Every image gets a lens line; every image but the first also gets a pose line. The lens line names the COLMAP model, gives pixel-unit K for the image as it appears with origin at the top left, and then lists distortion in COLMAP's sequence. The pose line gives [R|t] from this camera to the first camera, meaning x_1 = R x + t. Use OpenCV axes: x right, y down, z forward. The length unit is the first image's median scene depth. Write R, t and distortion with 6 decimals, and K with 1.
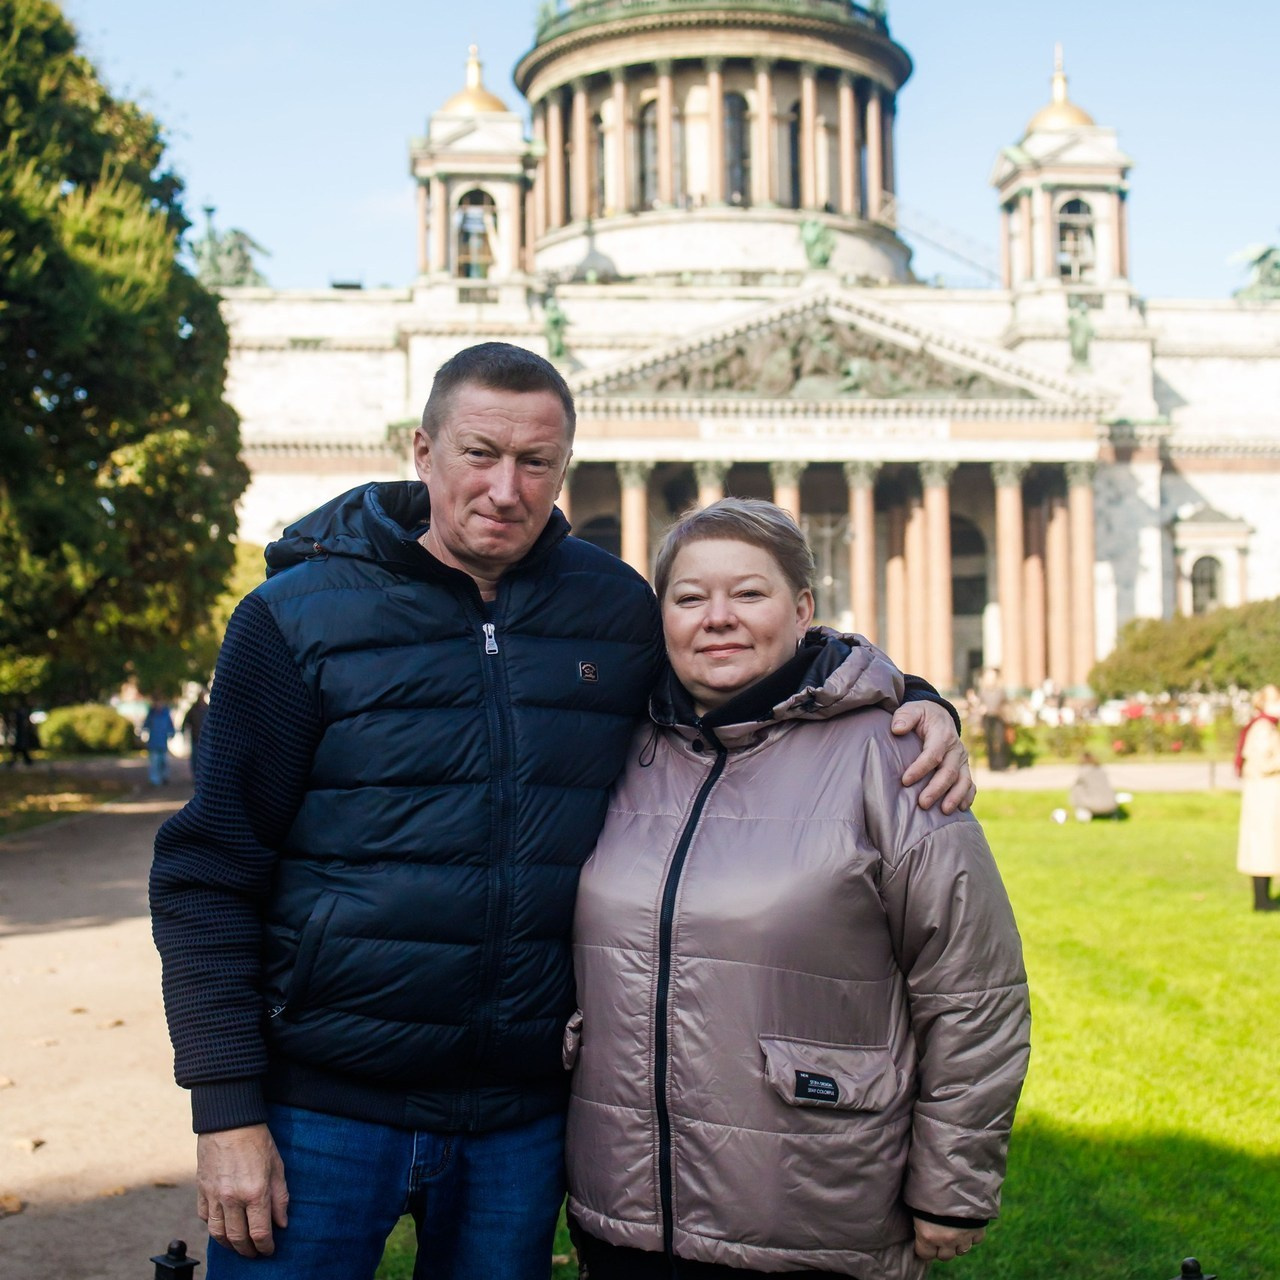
lens RADIAL K [[2034.8, 0, 619.0], [0, 2034.8, 652.6], [0, 0, 1]] dist [-0.087638, 0.000000]
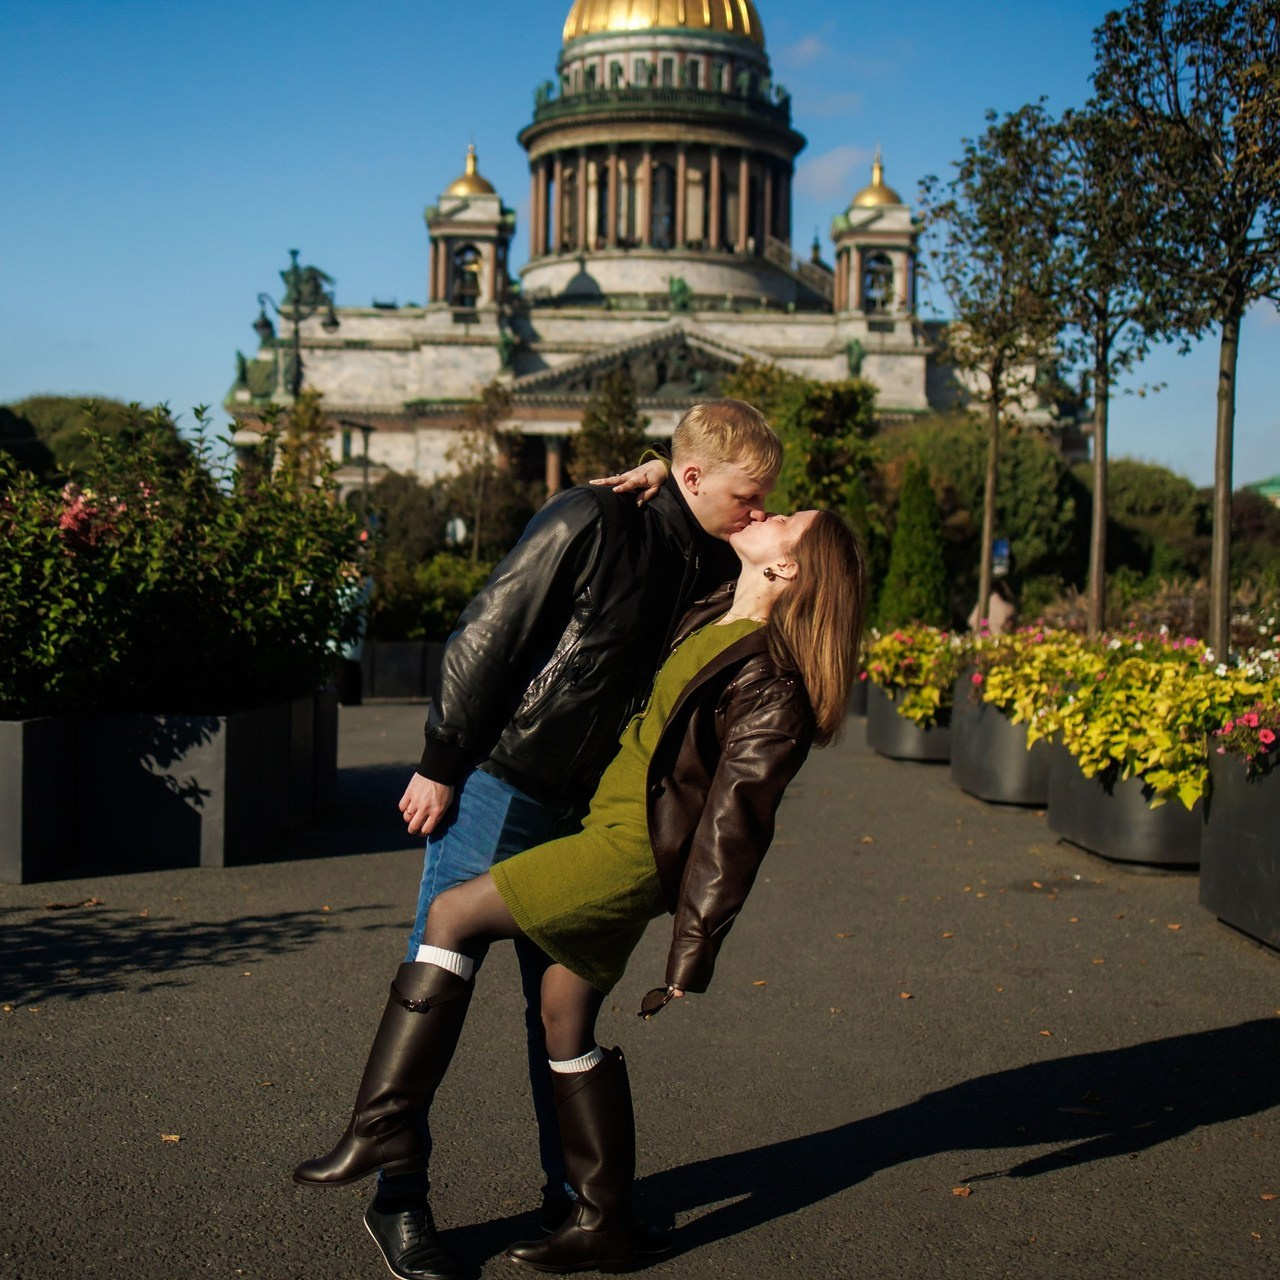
lens RADIAL K [[2034.8, 0, 622.3], [0, 2034.8, 686.4], [0, 0, 1]] dist [-0.087638, 0.000000]
pose [[0.996416, 0.036615, -0.076257, 0.165886], [-0.030466, 0.996305, 0.080302, -0.026188], [0.078916, -0.077691, 0.993849, -0.497726]]
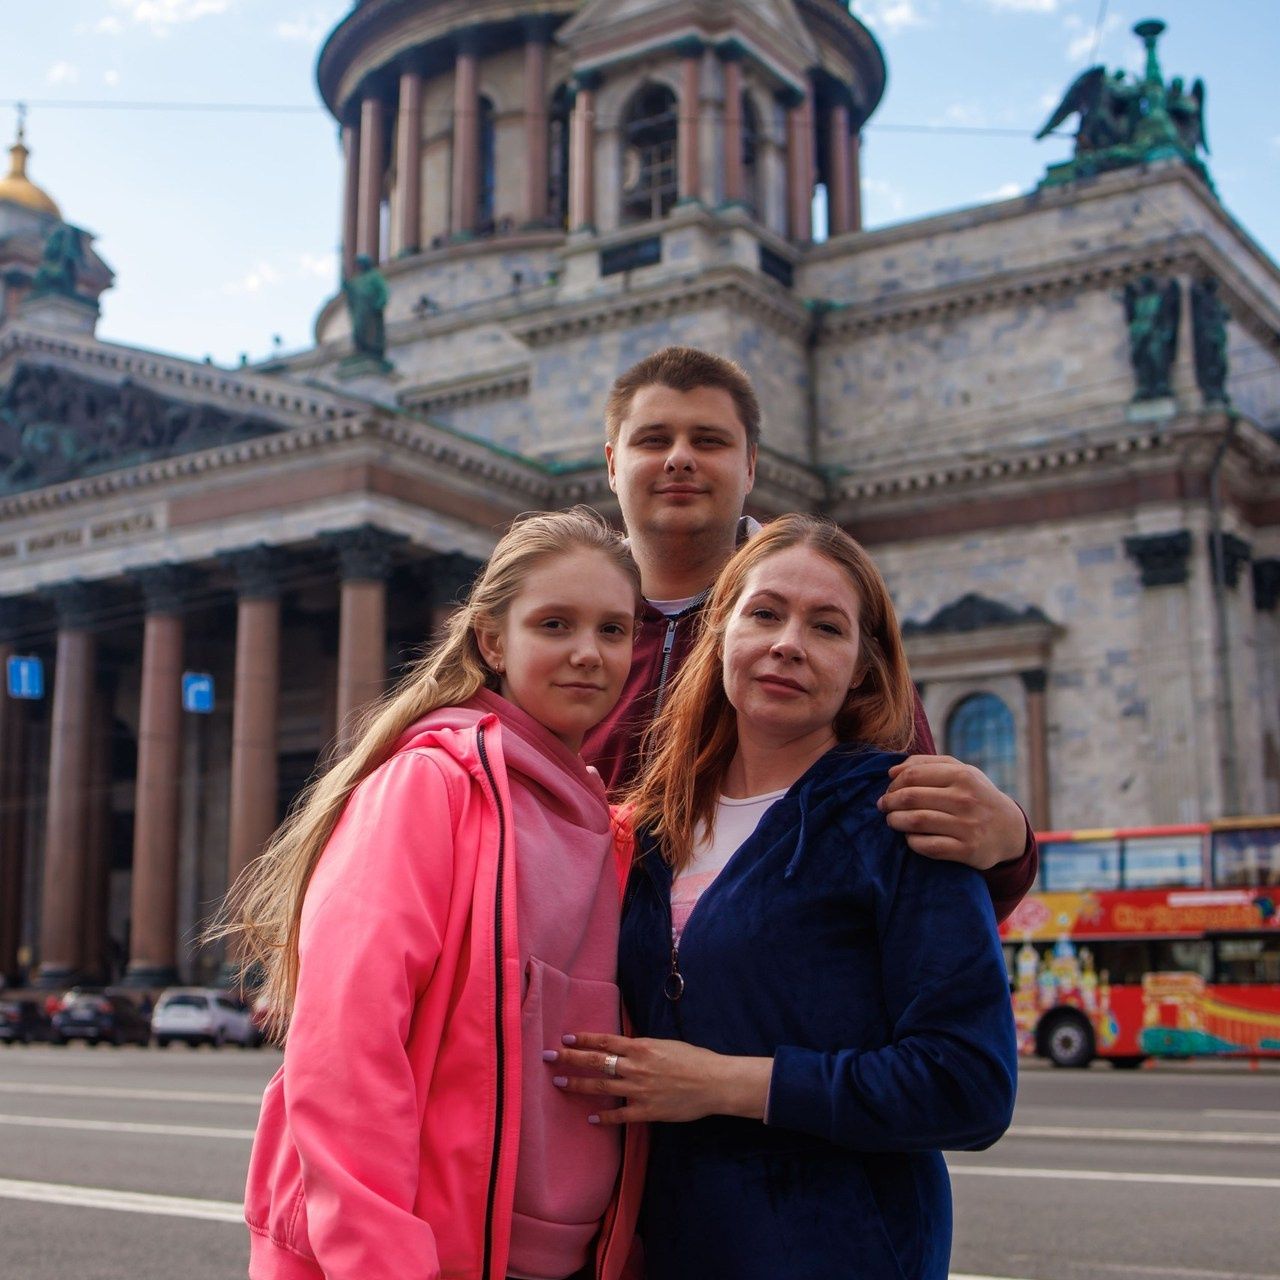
lens RADIAL K [[2034.8, 0, 638.7], [0, 2034.8, 631.4], [0, 0, 1]] dist [-0.087638, 0.000000]
pose [[0.756173, -0.110488, -0.644976, 0.579494], [0.010260, 0.987523, -0.157140, 0.013928], [0.654291, 0.112207, 0.747872, 0.602940]]
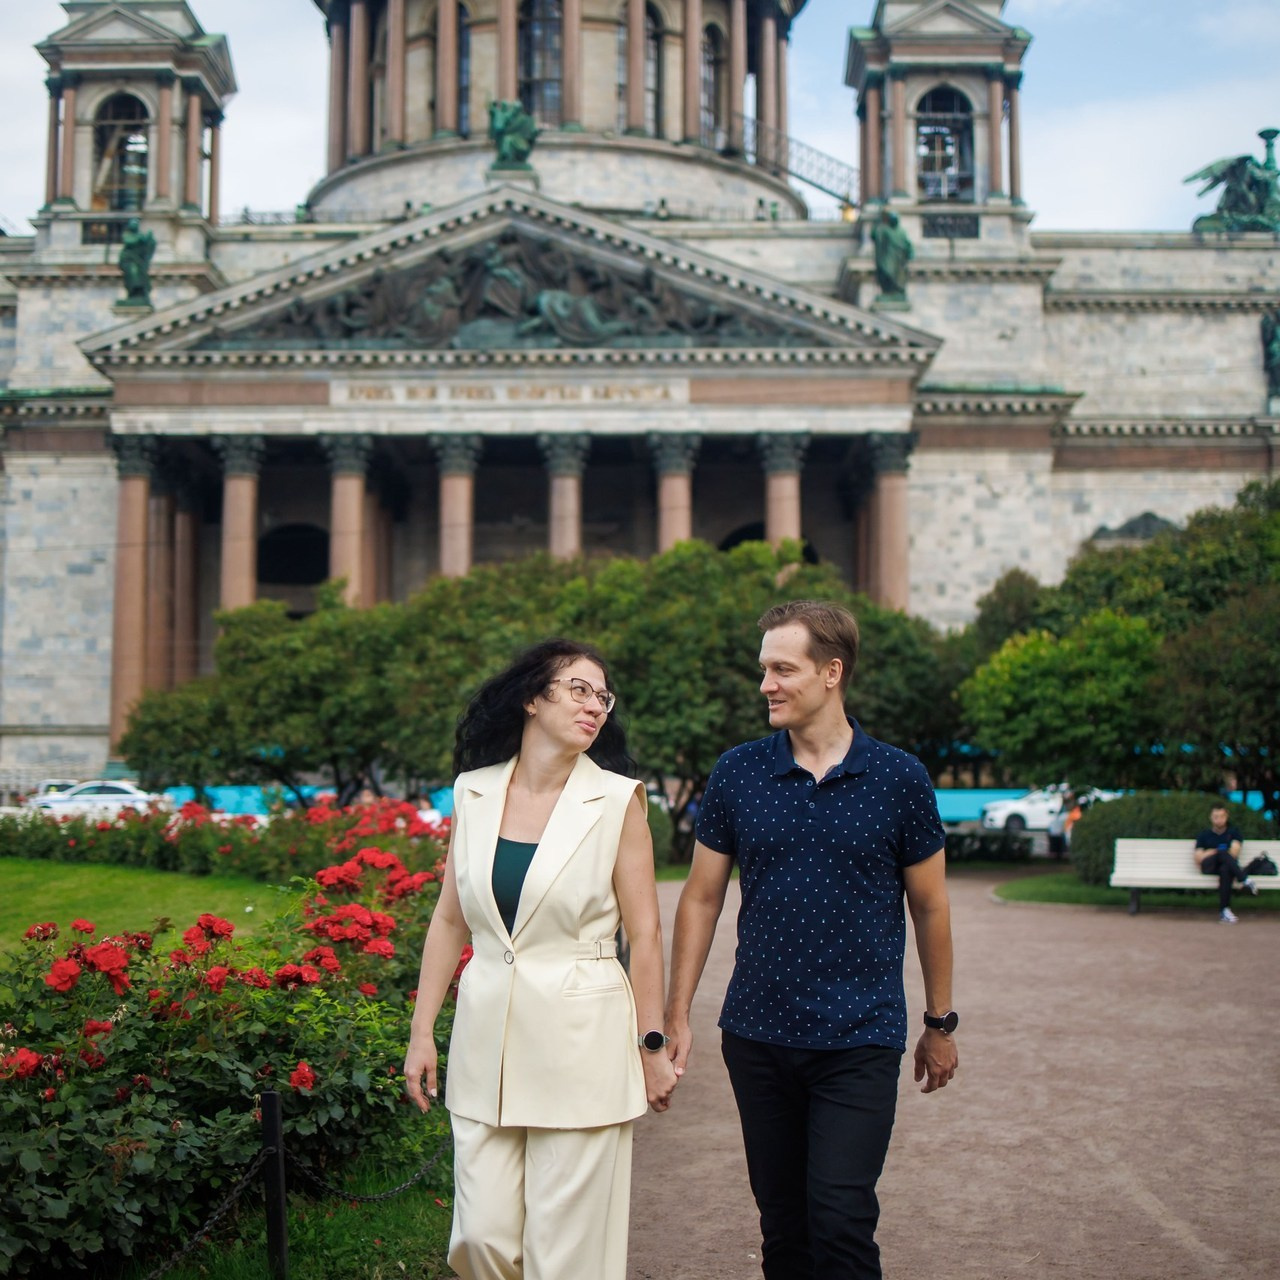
lens RADIAL K [[1971.0, 0, 630.5], [0, 1971.0, 646.4], [0, 0, 1]] dist [-0.078486, 0.000000]
pose [[0.990377, 0.007299, -0.138206, 0.216504], [-0.013060, 0.999081, -0.040823, 0.005188], [0.137781, 0.042235, 0.989562, 0.303277]]
